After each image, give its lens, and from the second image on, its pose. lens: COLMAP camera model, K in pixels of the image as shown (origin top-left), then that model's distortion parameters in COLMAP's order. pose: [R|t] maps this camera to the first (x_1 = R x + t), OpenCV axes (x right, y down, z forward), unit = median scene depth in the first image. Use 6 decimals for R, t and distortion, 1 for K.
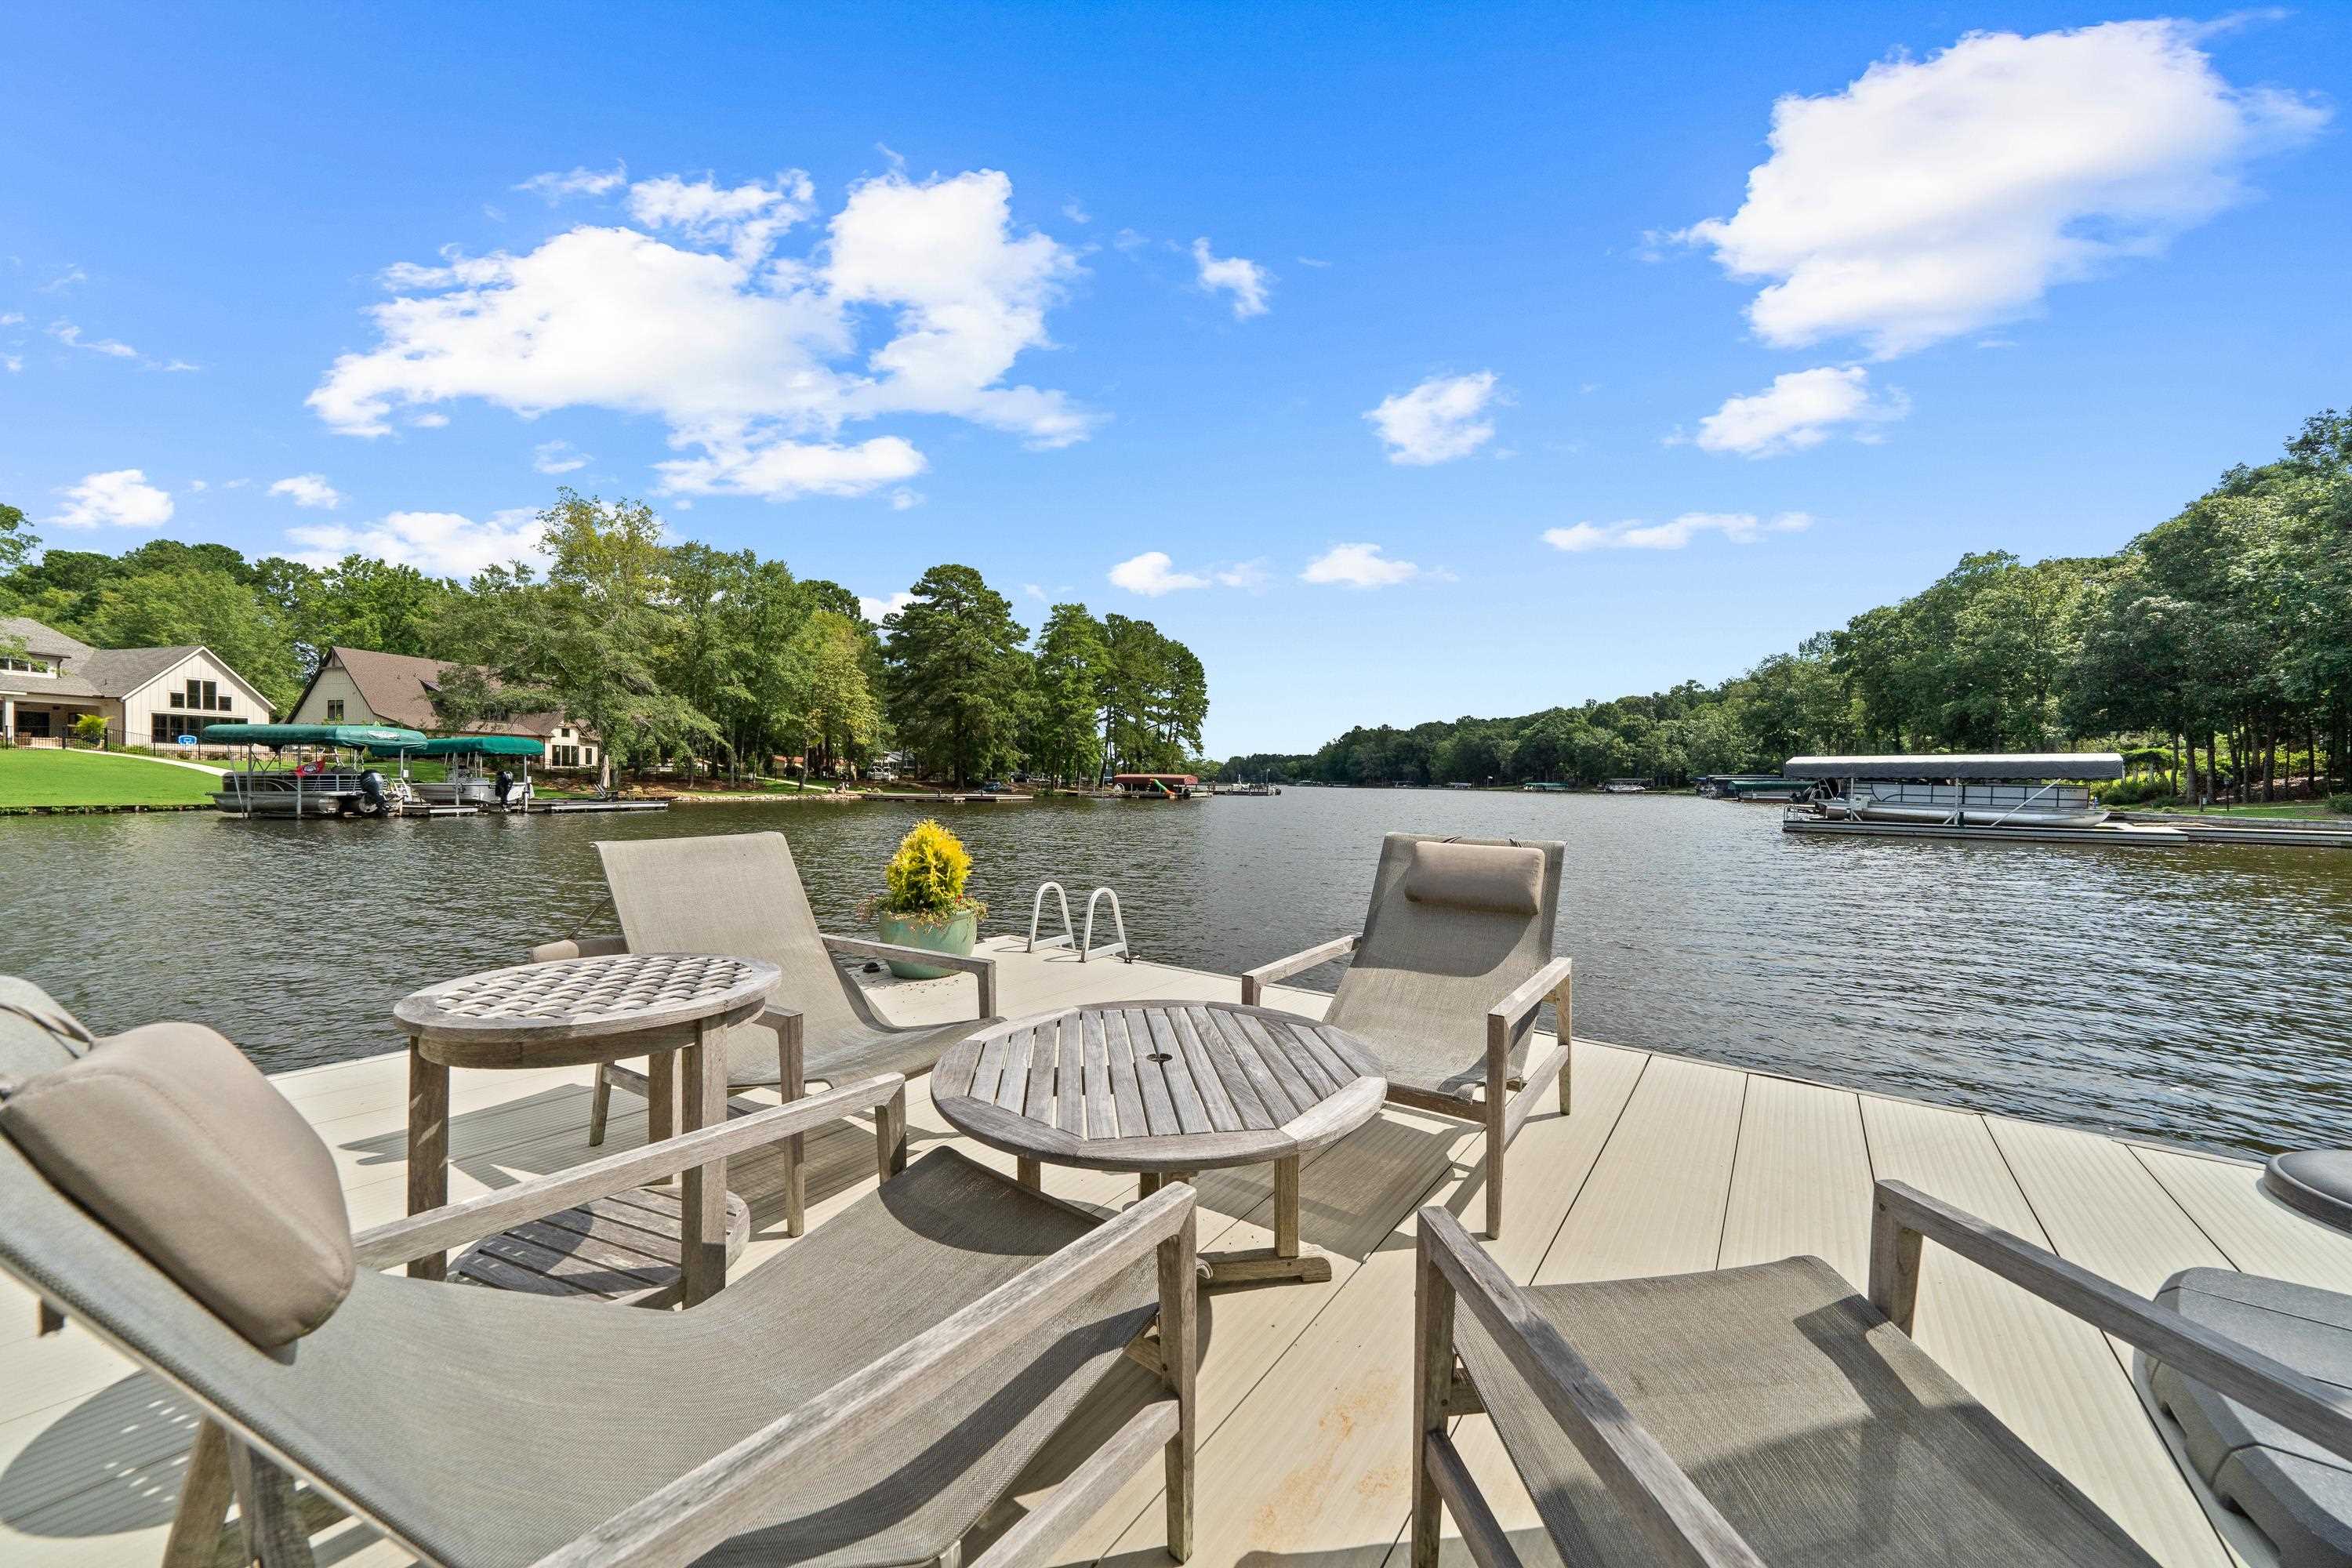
lens RADIAL K [[851.1, 0, 1176.0], [0, 851.1, 784.0], [0, 0, 1]] dist [-0.000894, -0.000085]
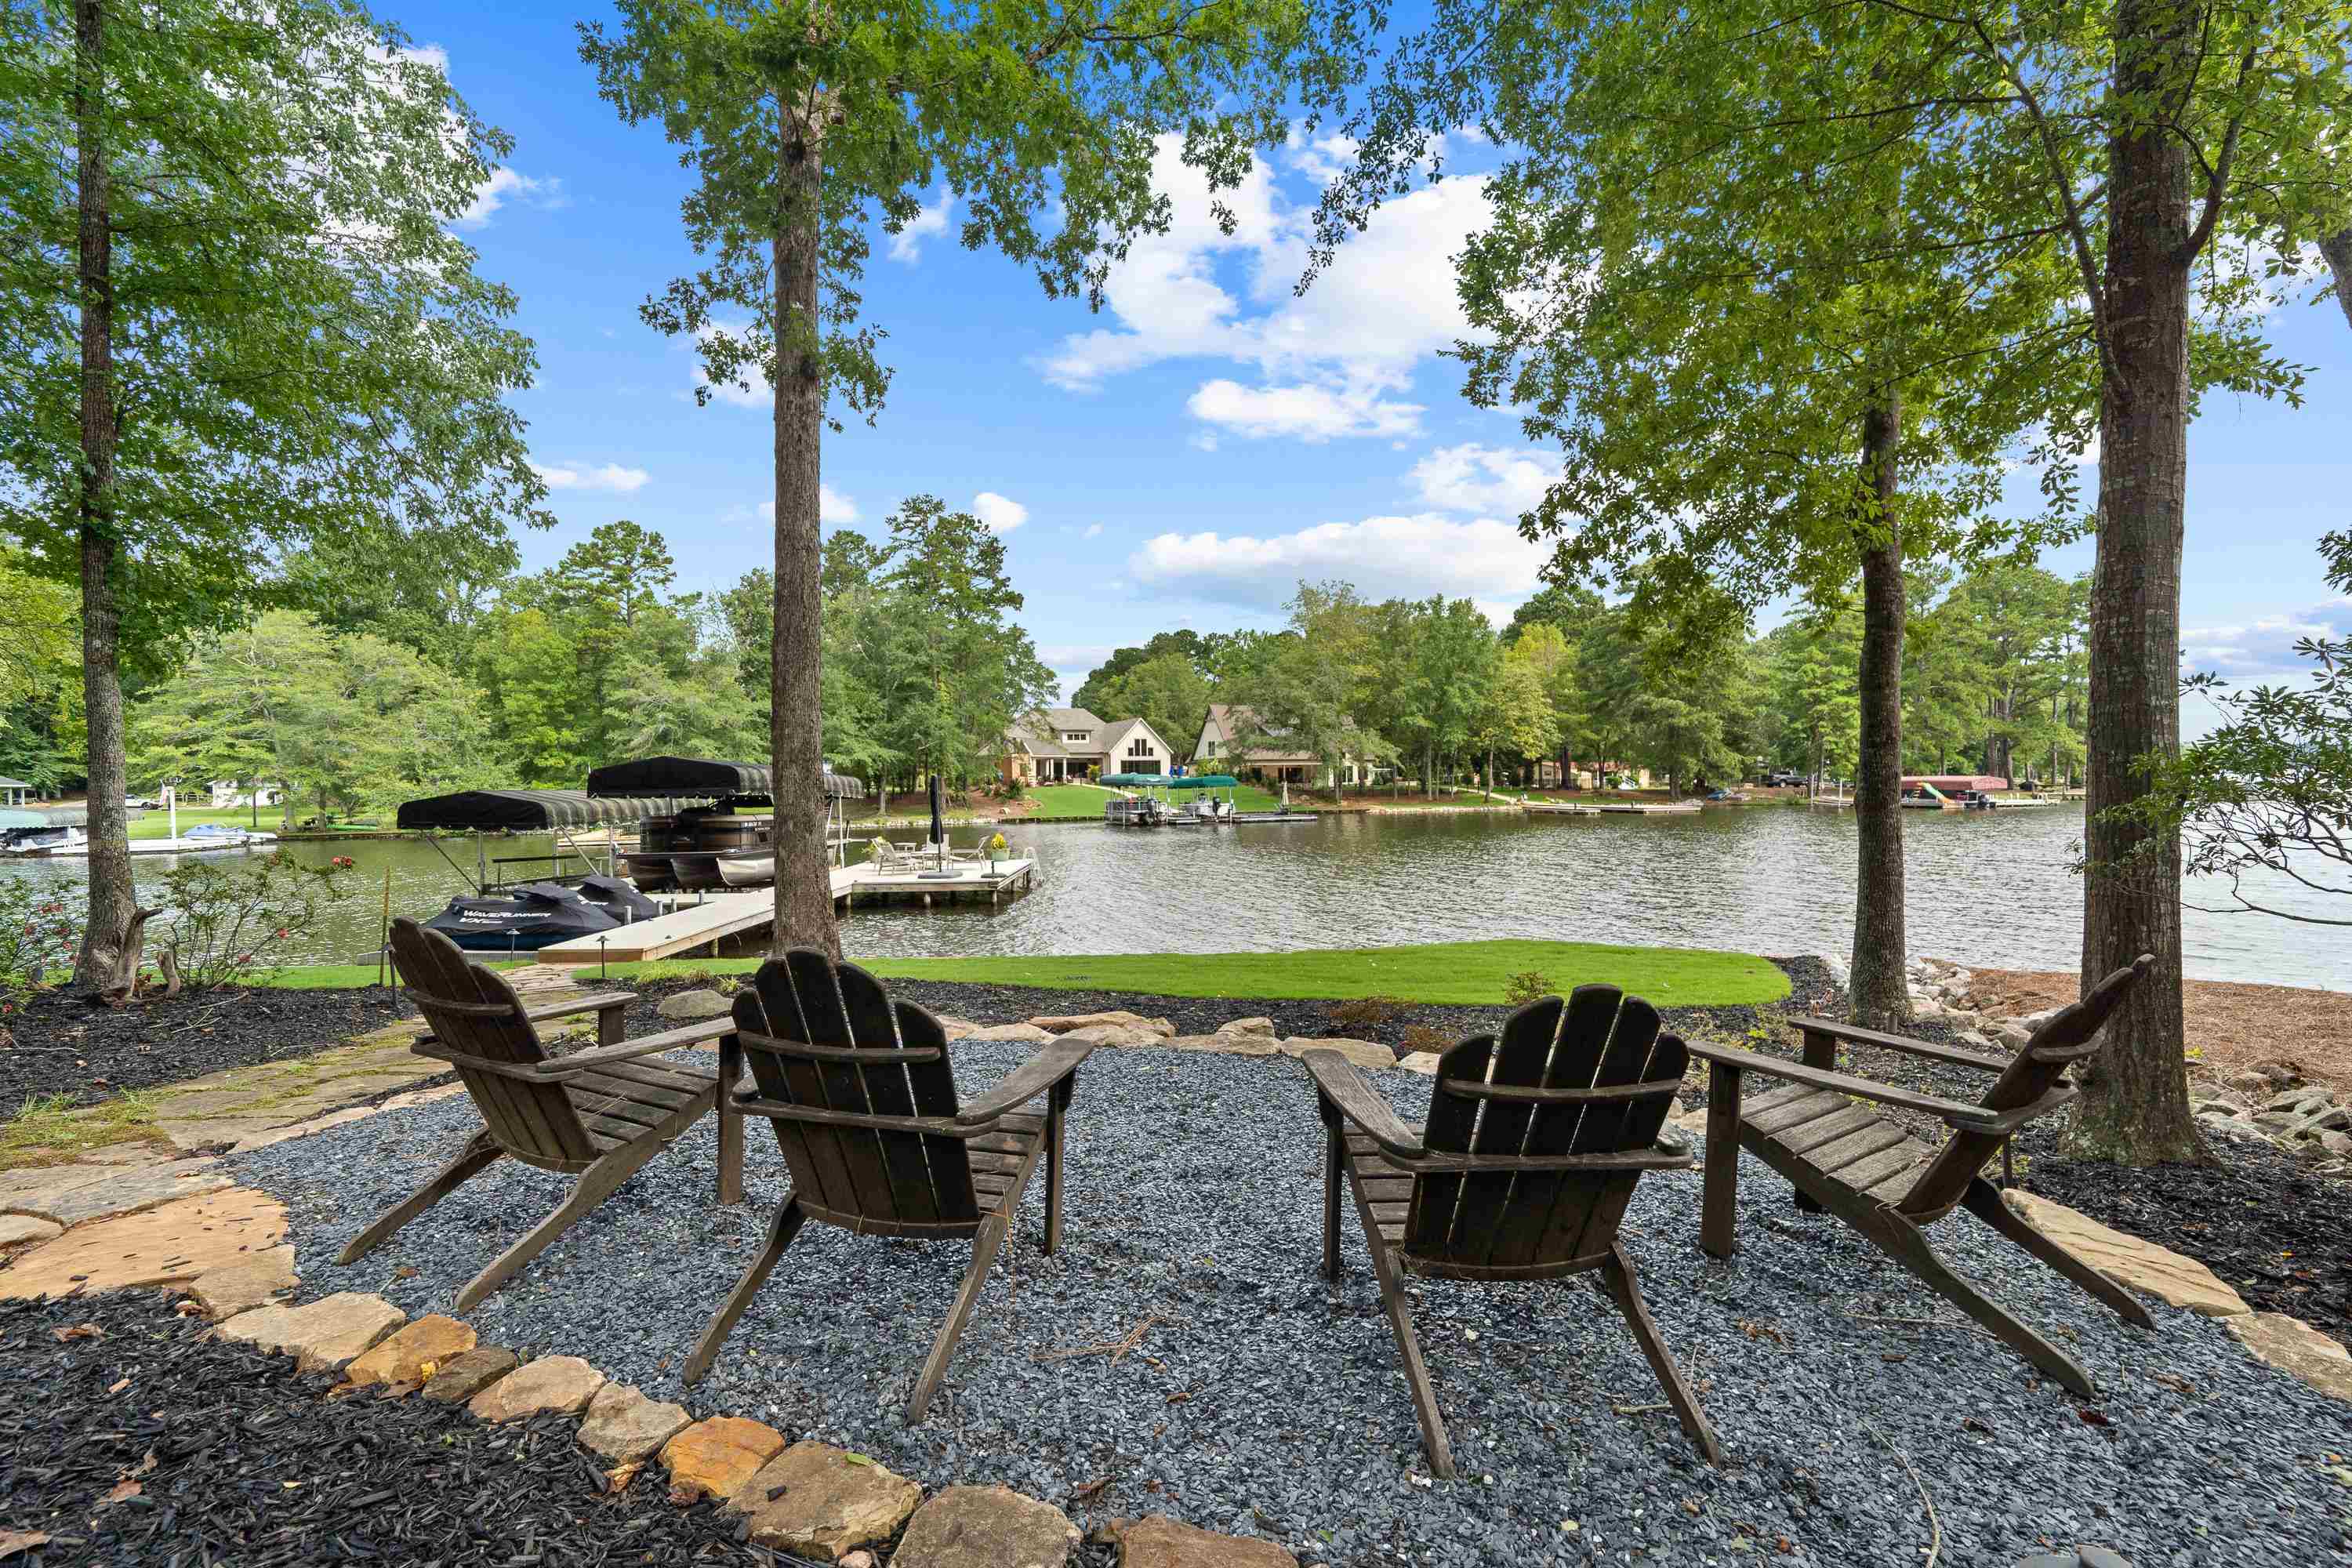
lens RADIAL K [[1002.8, 0, 1169.4], [0, 1002.8, 795.5], [0, 0, 1]] dist [-0.001018, 0.000241]
pose [[0.617430, -0.009962, -0.786563, 0.374895], [0.019396, 0.999809, 0.002563, -0.013934], [0.786387, -0.016839, 0.617505, -0.142973]]
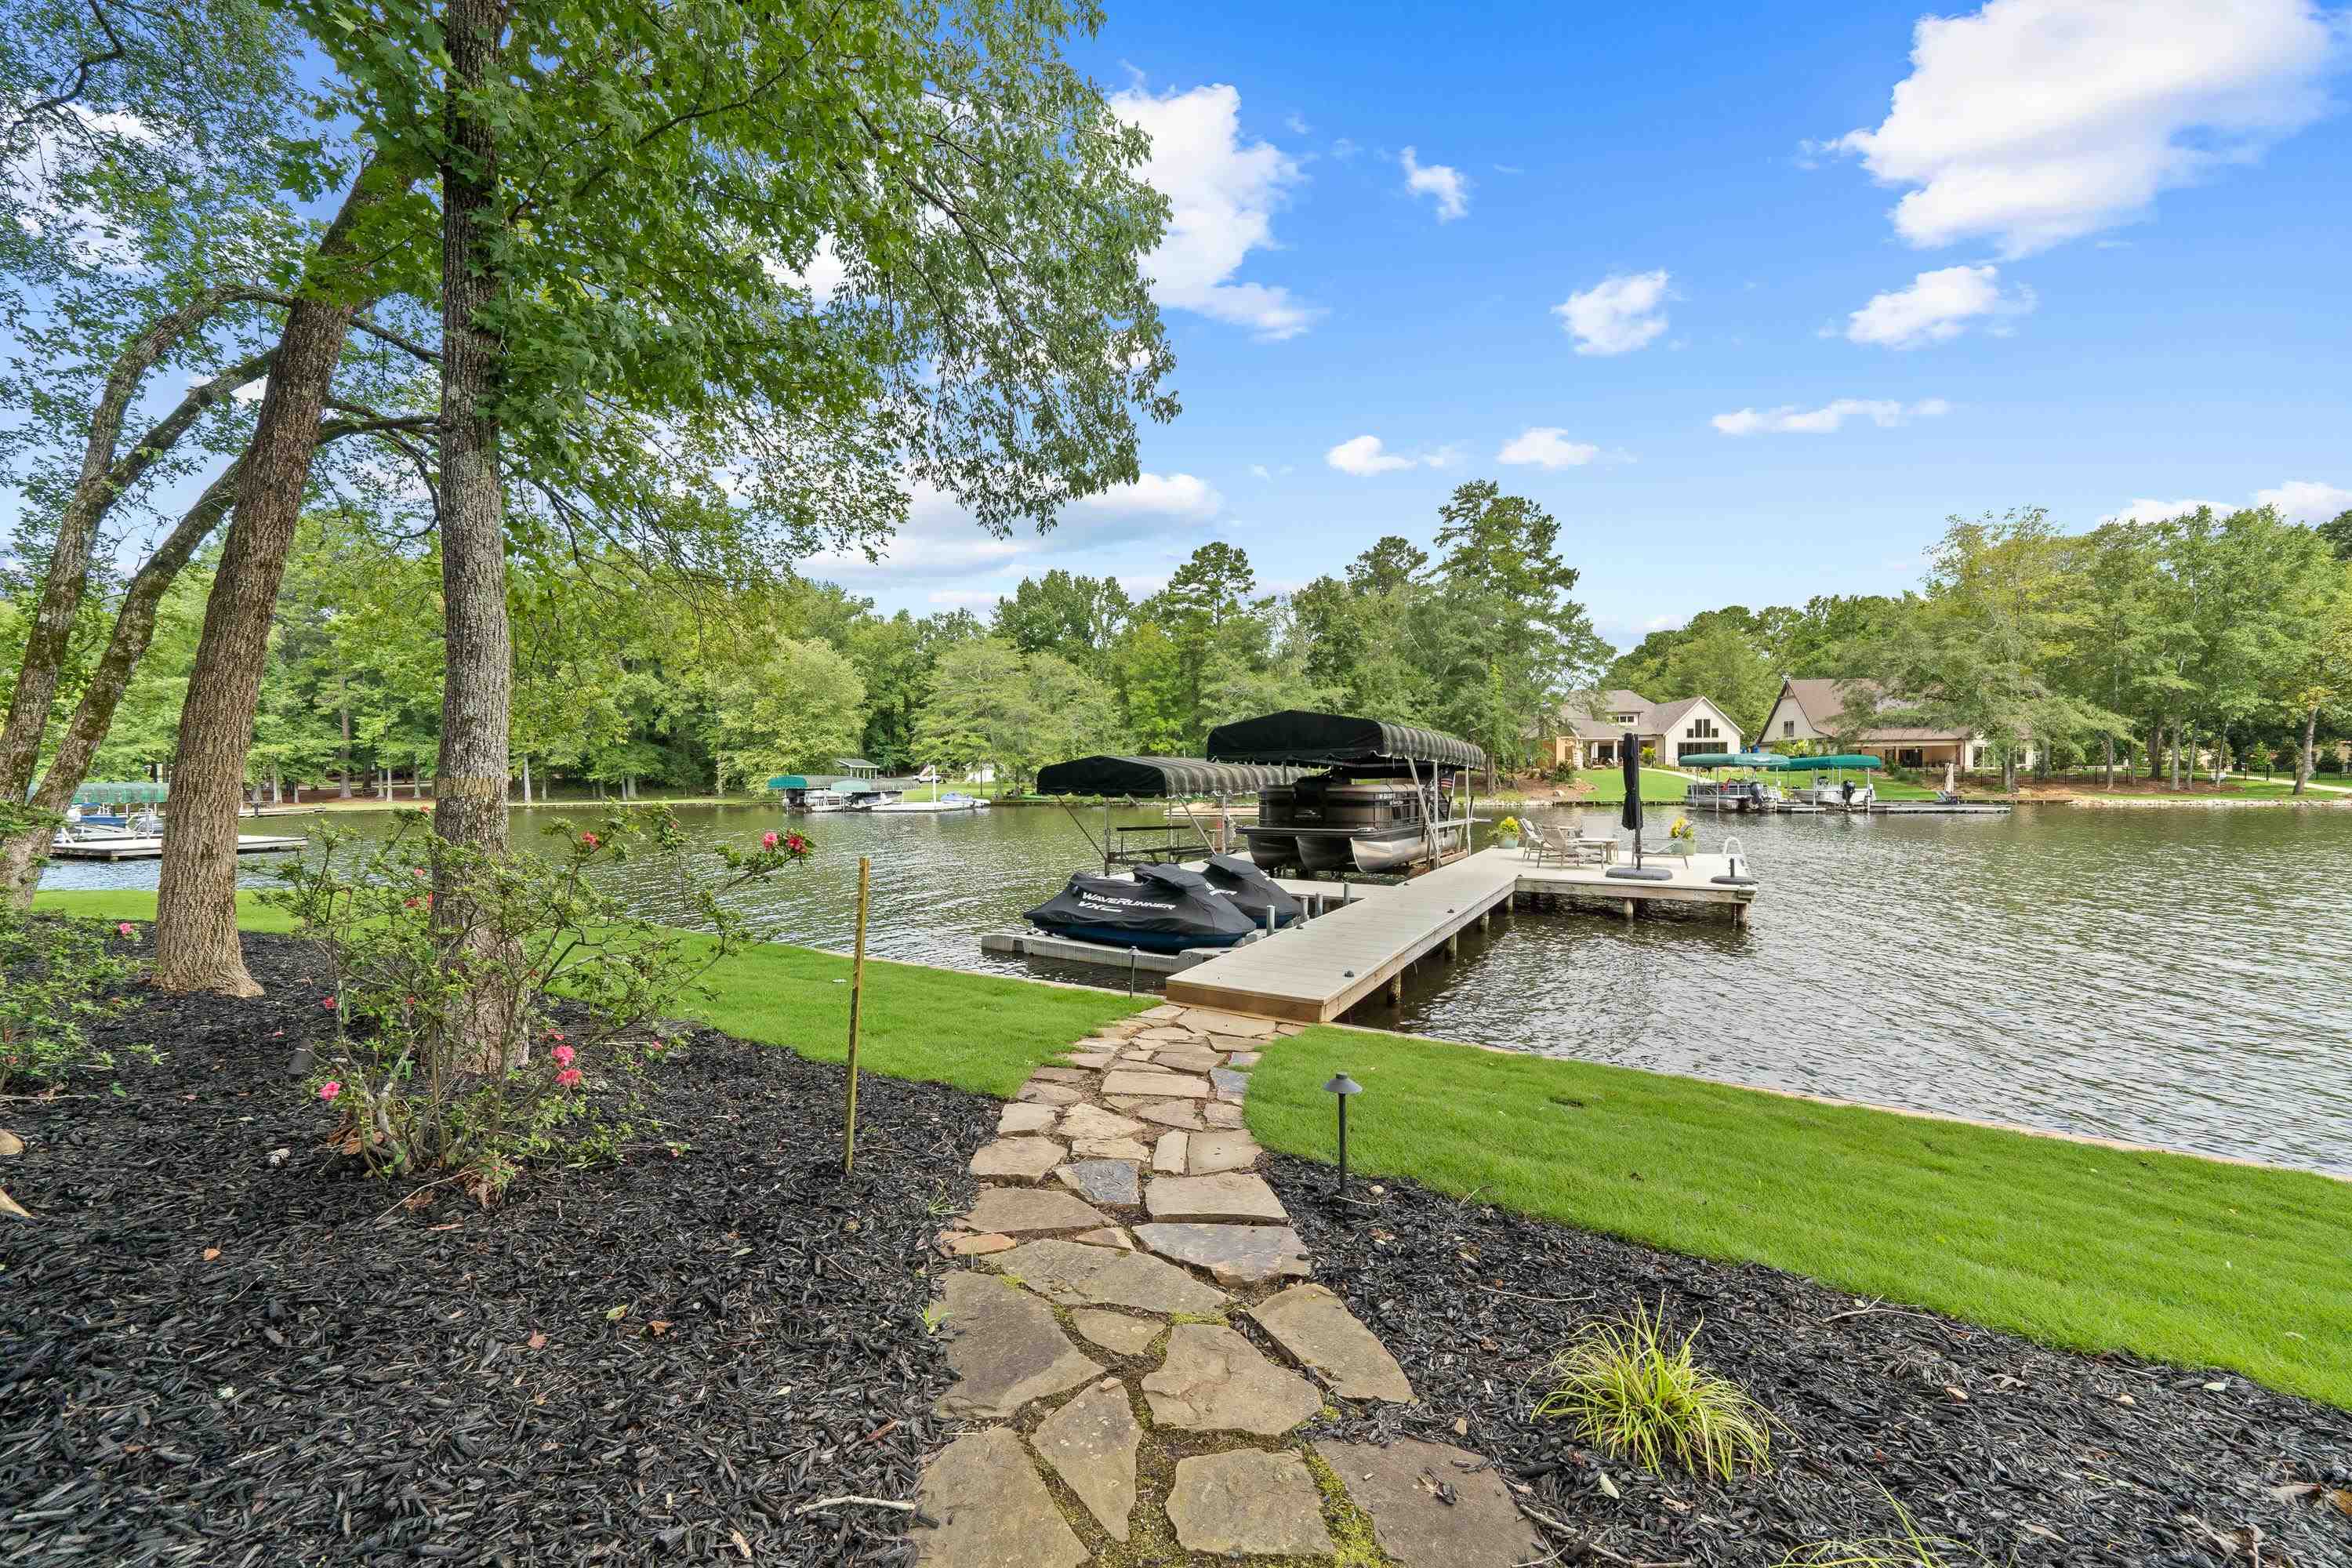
lens RADIAL K [[863.0, 0, 1176.0], [0, 863.0, 784.0], [0, 0, 1]] dist [0.011280, -0.000031]
pose [[0.133511, -0.002085, -0.991045, 0.242805], [0.007748, 0.999969, -0.001060, -0.009579], [0.991017, -0.007537, 0.133523, -0.131762]]
